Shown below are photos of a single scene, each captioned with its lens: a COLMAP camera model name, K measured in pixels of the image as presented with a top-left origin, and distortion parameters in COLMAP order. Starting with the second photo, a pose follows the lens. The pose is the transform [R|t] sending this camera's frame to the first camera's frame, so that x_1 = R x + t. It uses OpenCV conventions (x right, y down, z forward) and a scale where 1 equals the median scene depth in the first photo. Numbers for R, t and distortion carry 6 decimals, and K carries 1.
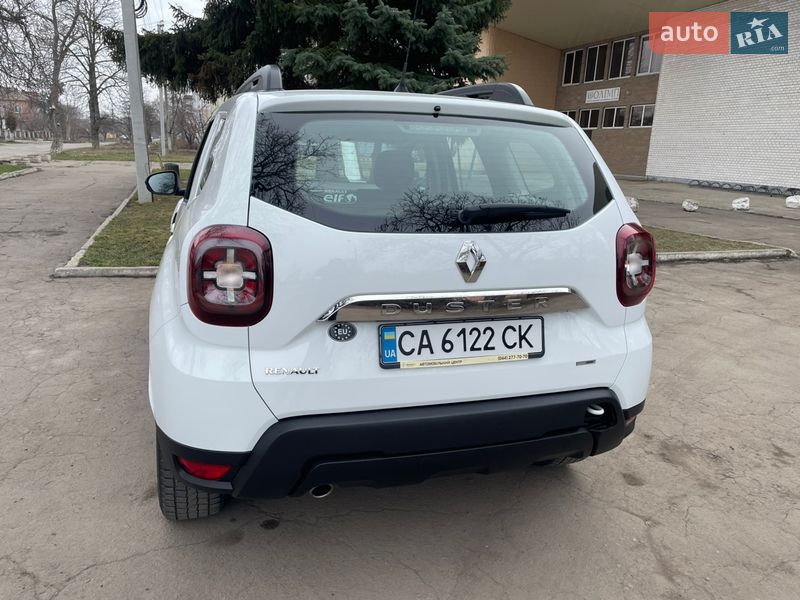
lens RADIAL K [[609.1, 0, 390.8], [0, 609.1, 301.0], [0, 0, 1]] dist [0.083719, -0.108105]
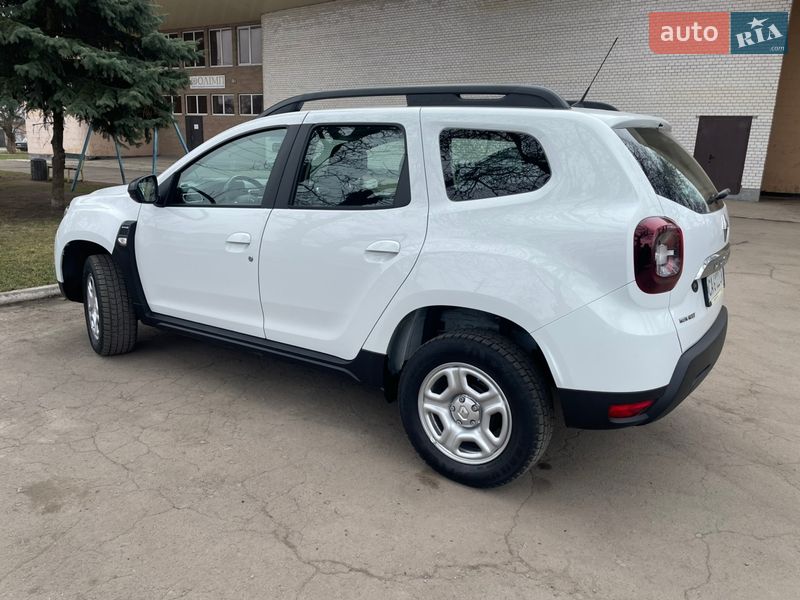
lens RADIAL K [[609.1, 0, 390.8], [0, 609.1, 301.0], [0, 0, 1]] dist [0.083719, -0.108105]
pose [[0.785300, -0.161319, 0.597729, -0.163758], [0.146770, 0.986444, 0.073400, -0.013427], [-0.601467, 0.030088, 0.798331, 0.030603]]
